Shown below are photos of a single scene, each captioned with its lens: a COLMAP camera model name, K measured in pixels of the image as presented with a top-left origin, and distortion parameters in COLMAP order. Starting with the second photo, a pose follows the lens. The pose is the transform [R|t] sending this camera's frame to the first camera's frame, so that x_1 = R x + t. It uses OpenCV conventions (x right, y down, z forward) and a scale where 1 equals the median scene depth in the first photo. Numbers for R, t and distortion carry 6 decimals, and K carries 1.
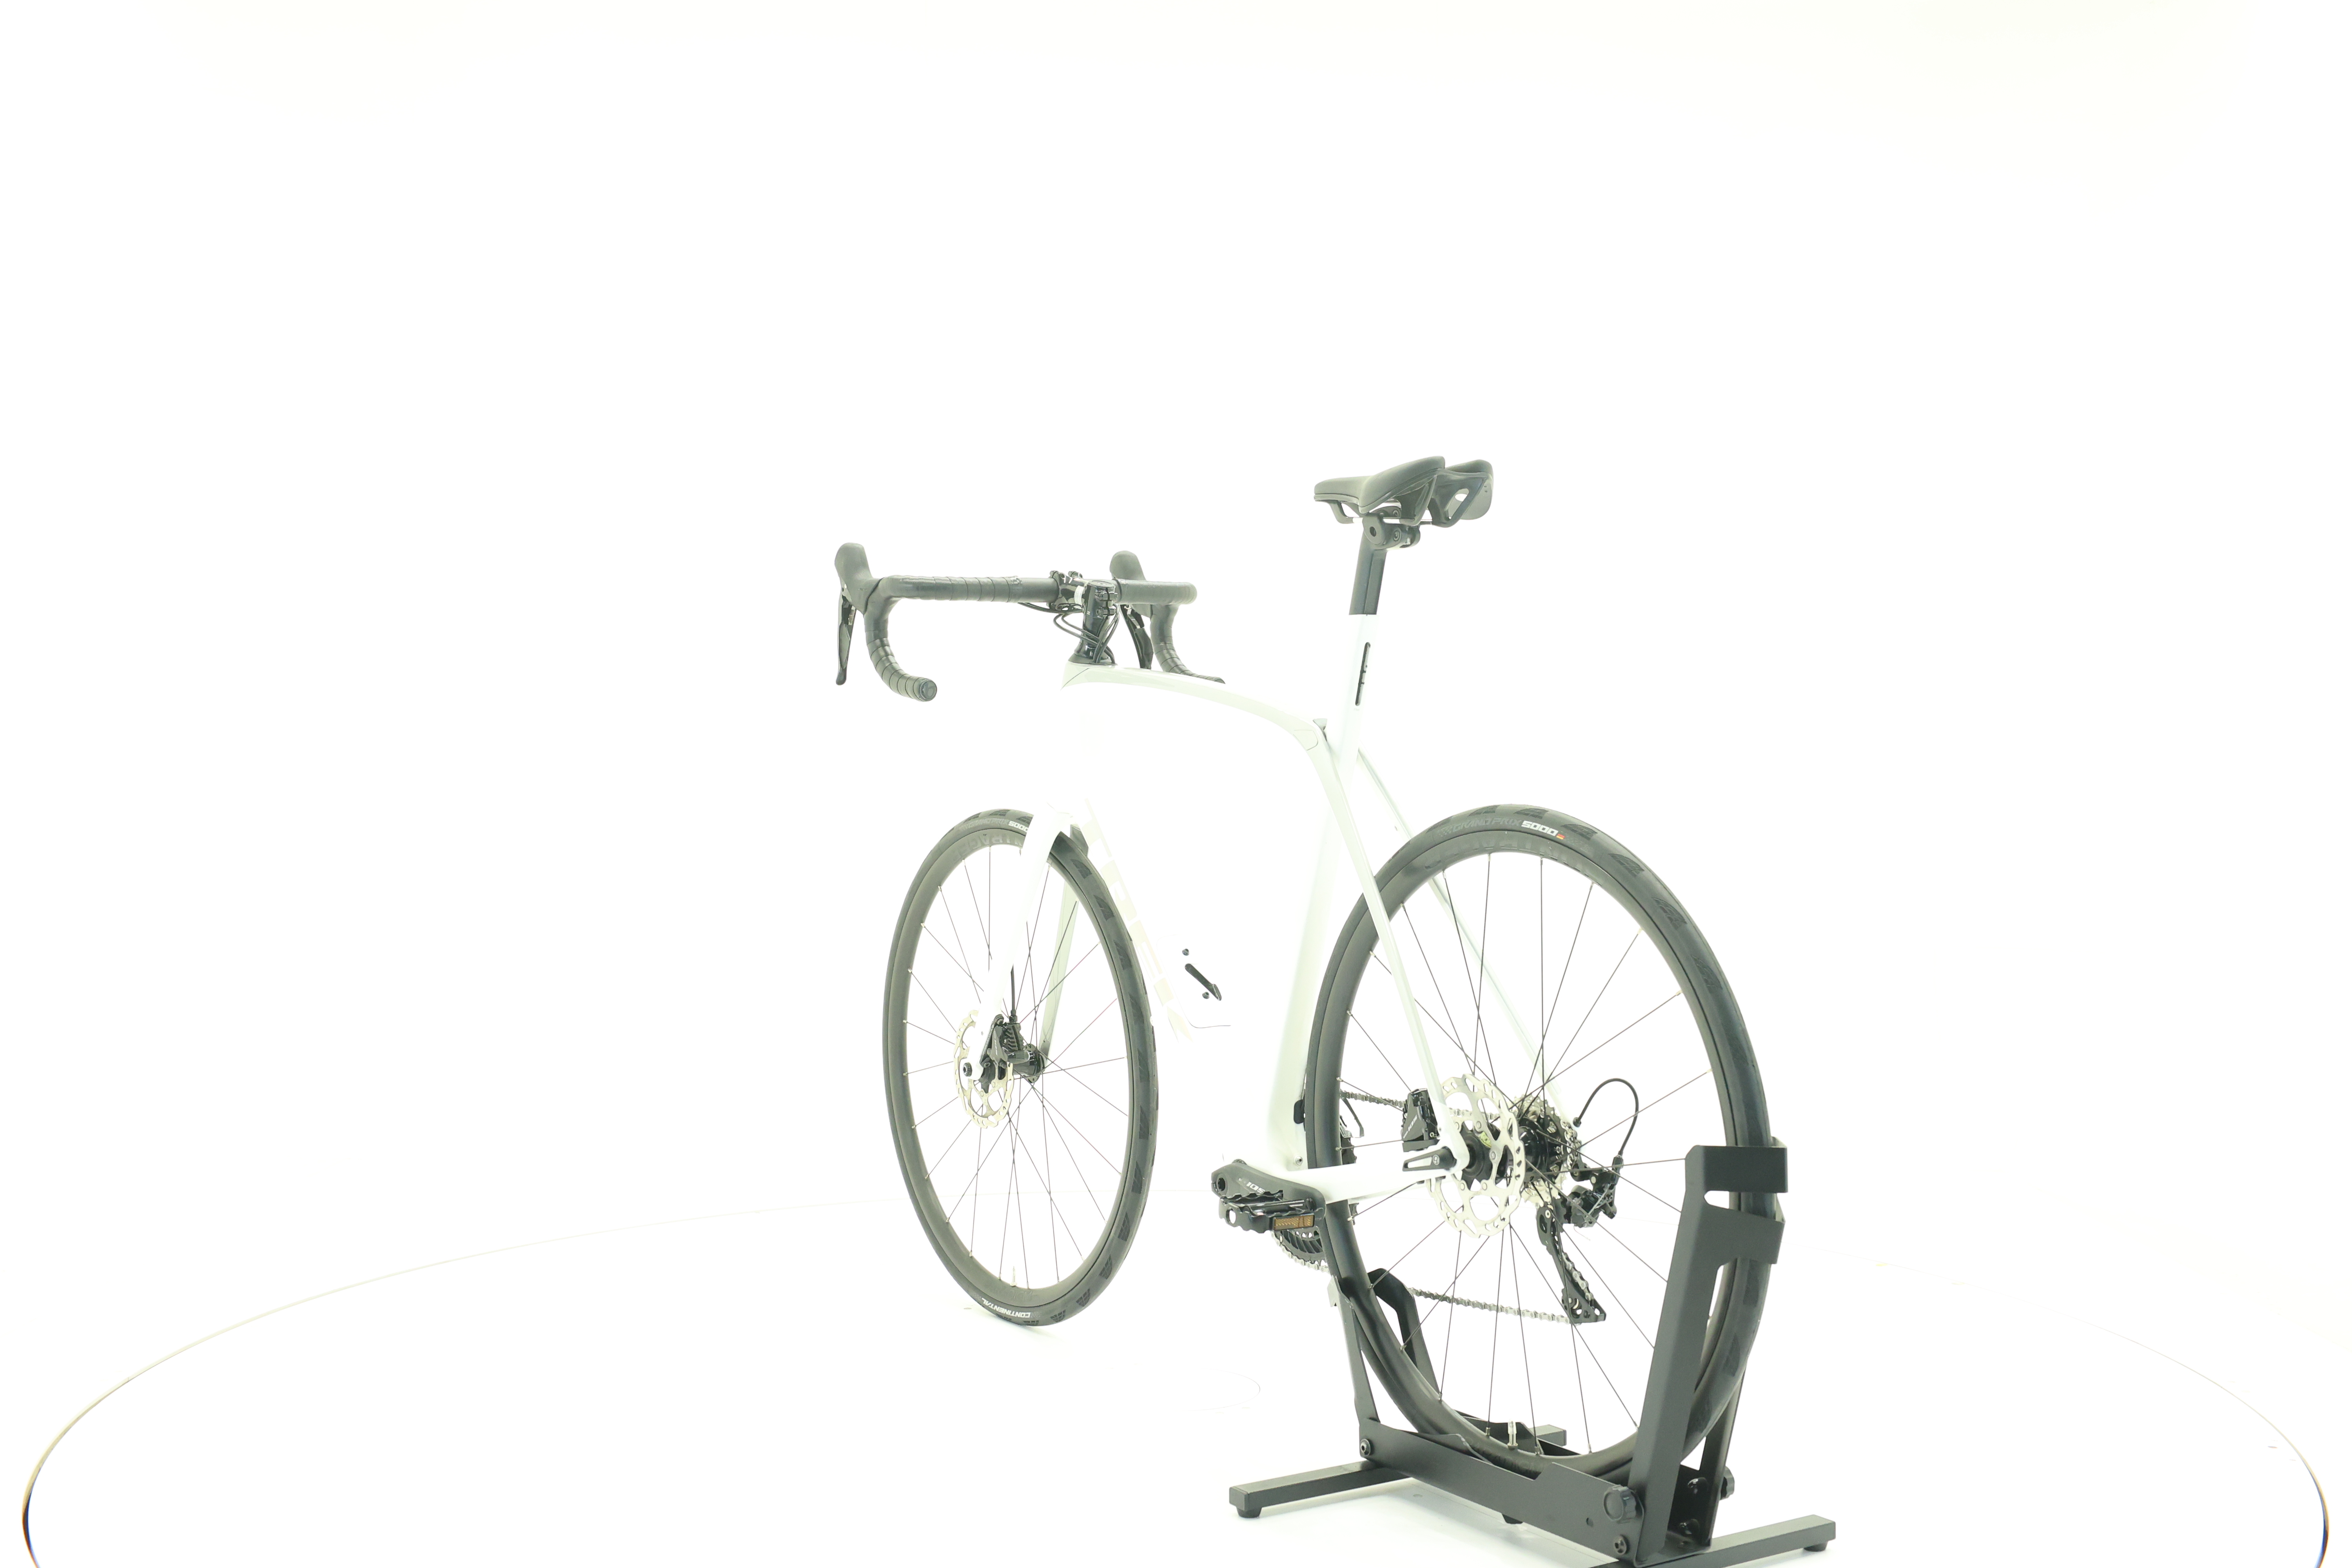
lens RADIAL K [[2482.9, 0, 1172.2], [0, 2482.9, 734.4], [0, 0, 1]] dist [-0.008570, 0.002023]
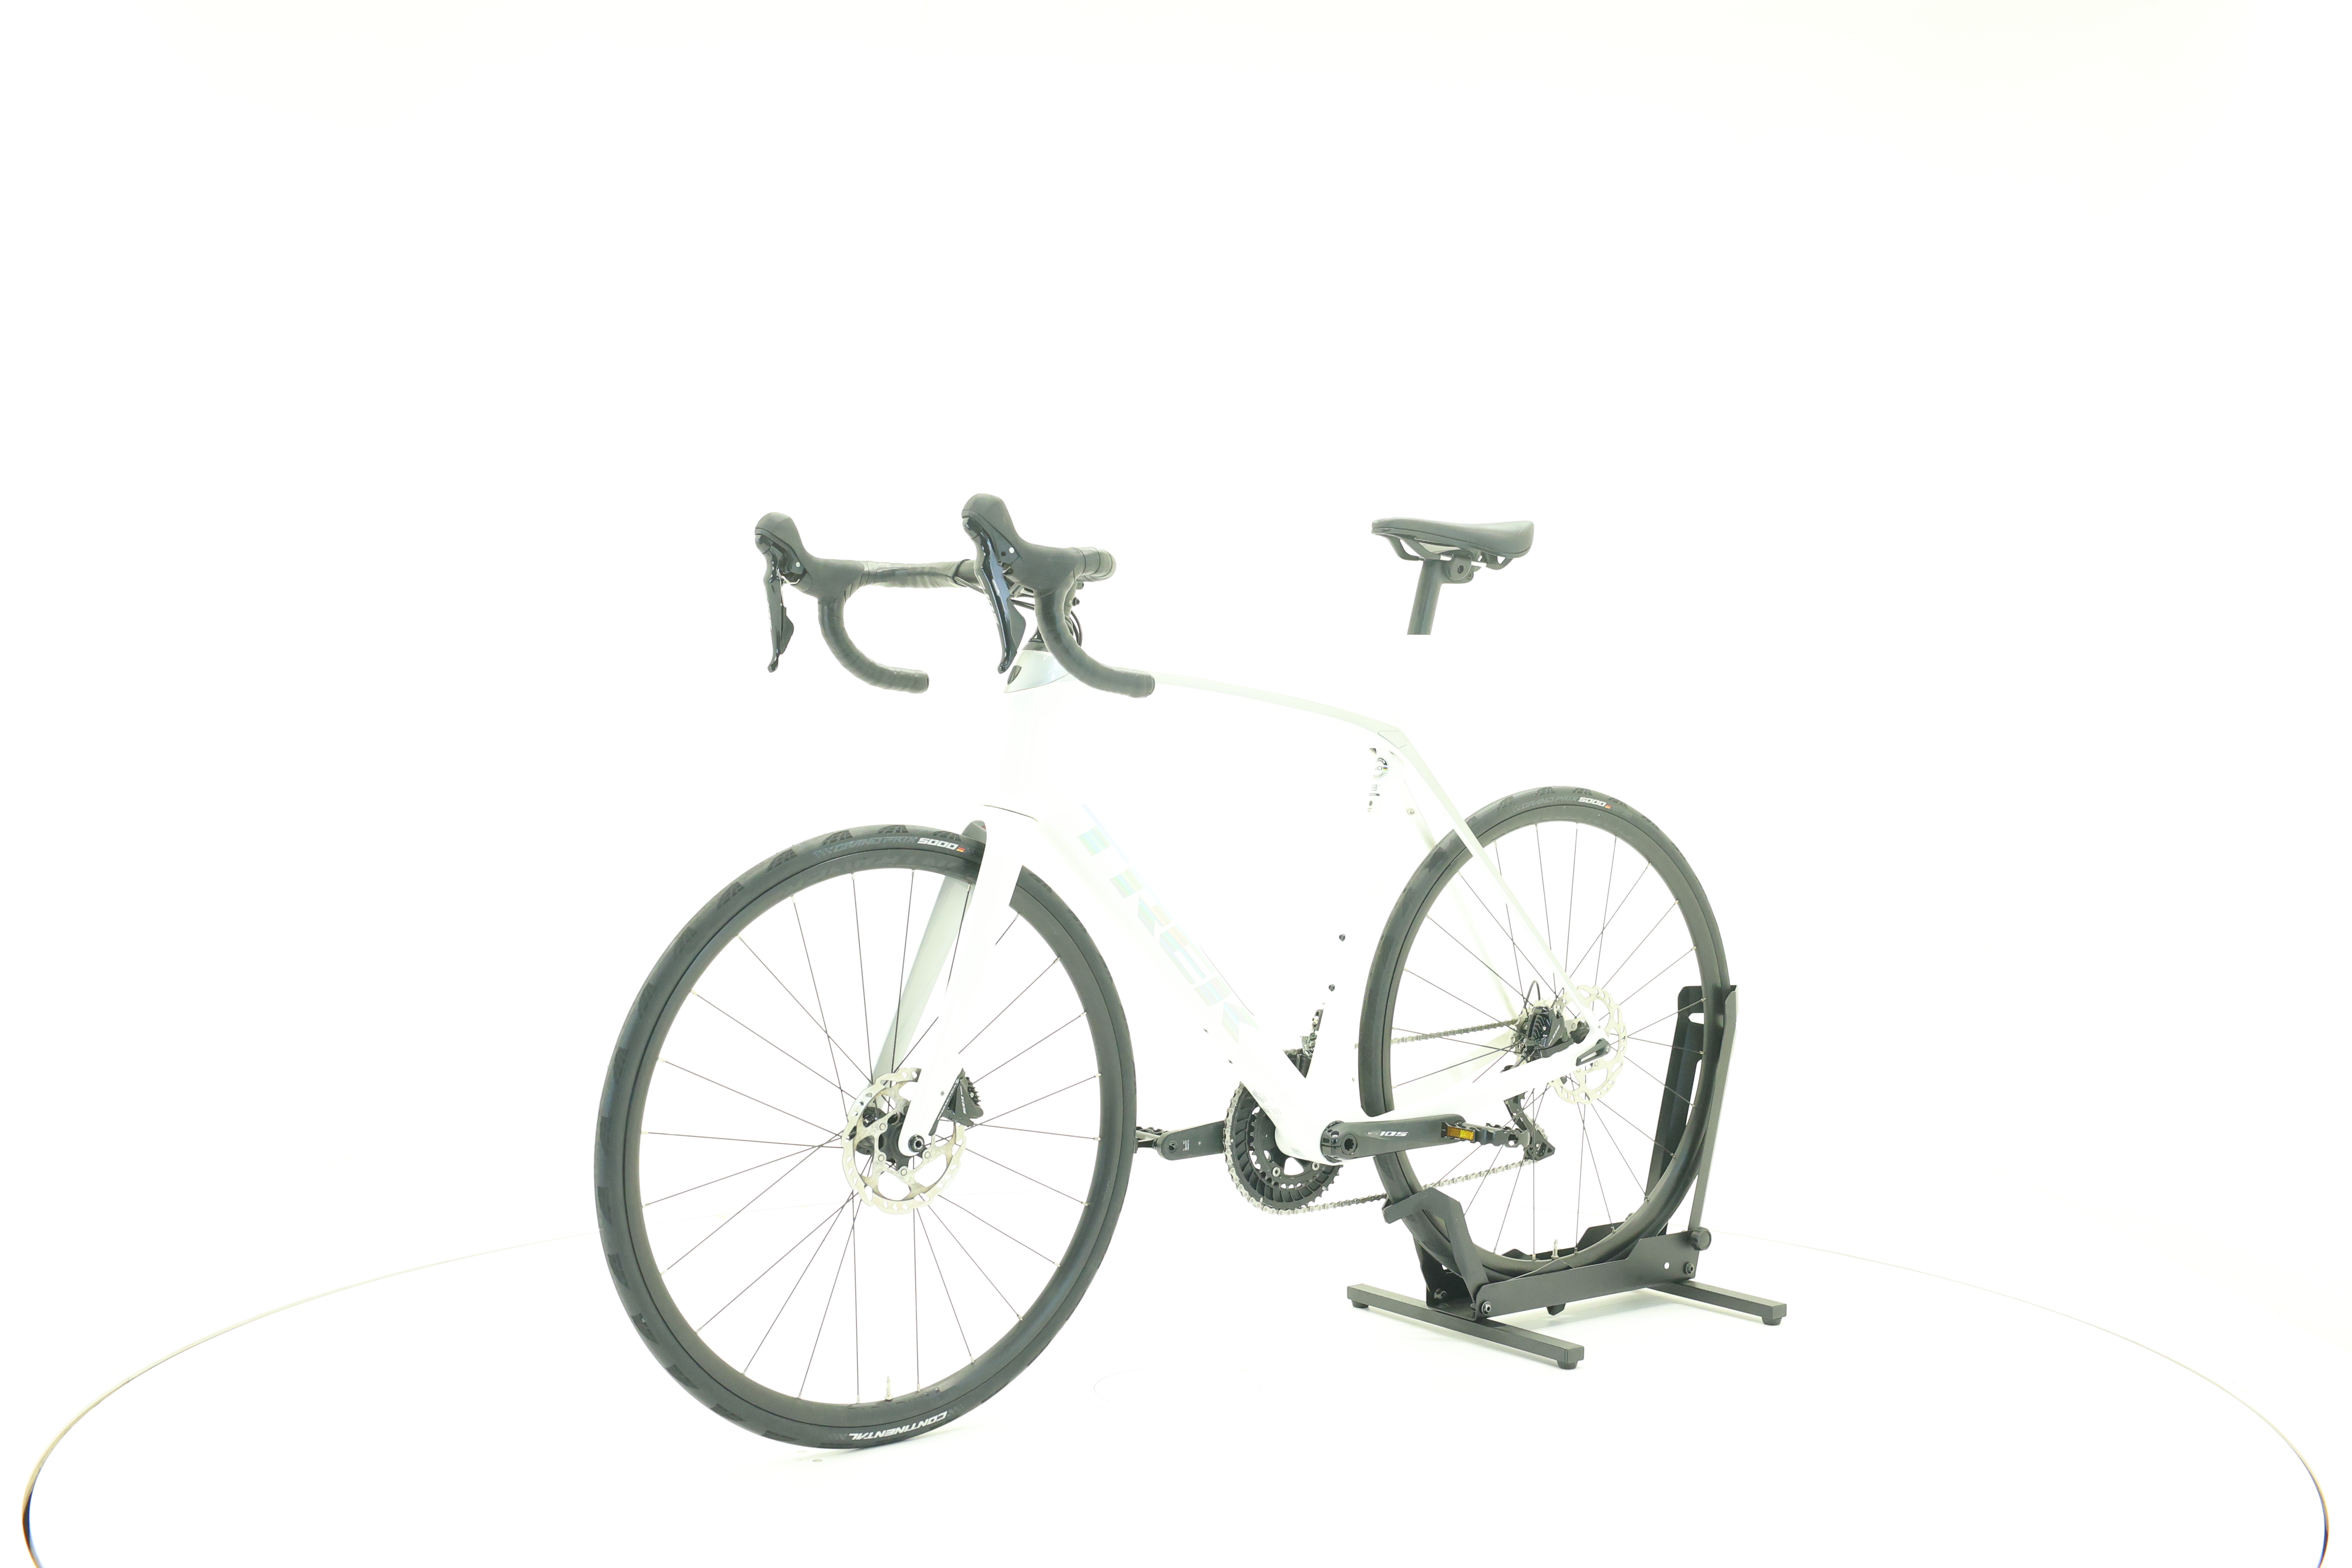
lens RADIAL K [[2482.9, 0, 1172.2], [0, 2482.9, 734.4], [0, 0, 1]] dist [-0.008570, 0.002023]
pose [[-0.053874, -0.004933, 0.998536, -1.116708], [-0.004052, 0.999981, 0.004721, -0.005264], [-0.998540, -0.003792, -0.053893, 1.185398]]
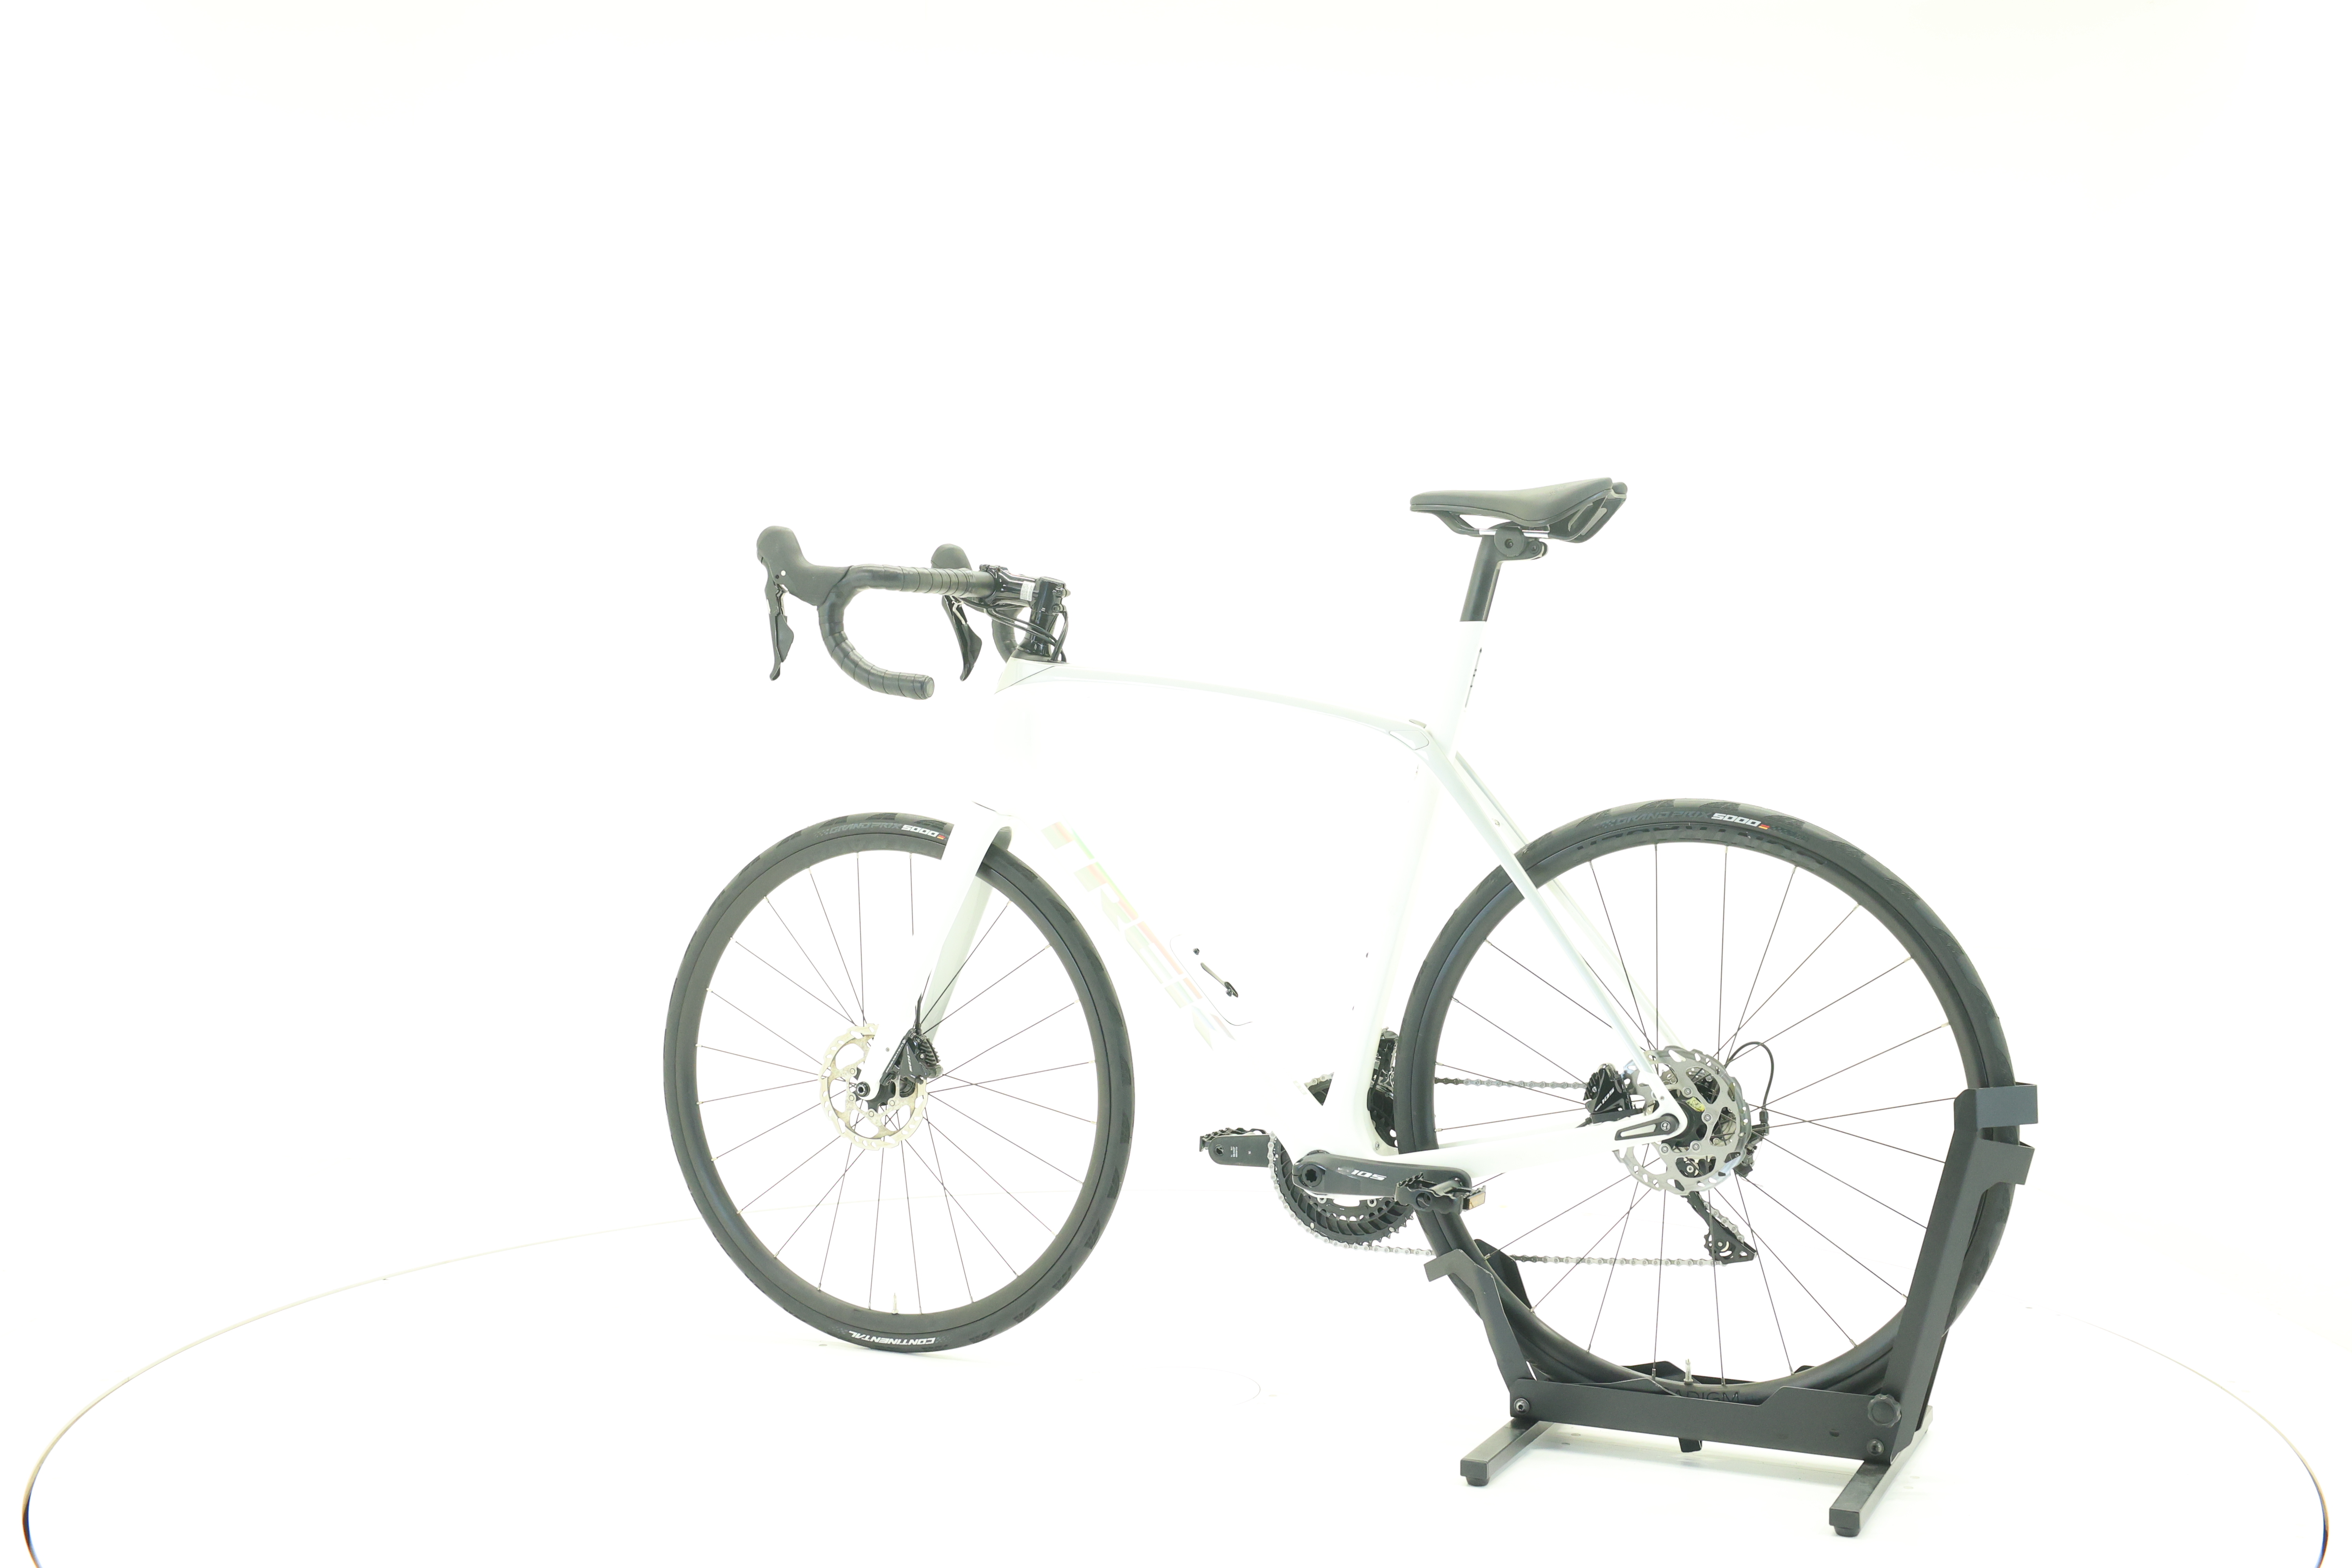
lens RADIAL K [[2482.9, 0, 1172.2], [0, 2482.9, 734.4], [0, 0, 1]] dist [-0.008570, 0.002023]
pose [[0.855996, 0.000287, 0.516982, -0.579560], [-0.001222, 0.999998, 0.001469, -0.001625], [-0.516981, -0.001889, 0.855995, 0.162791]]
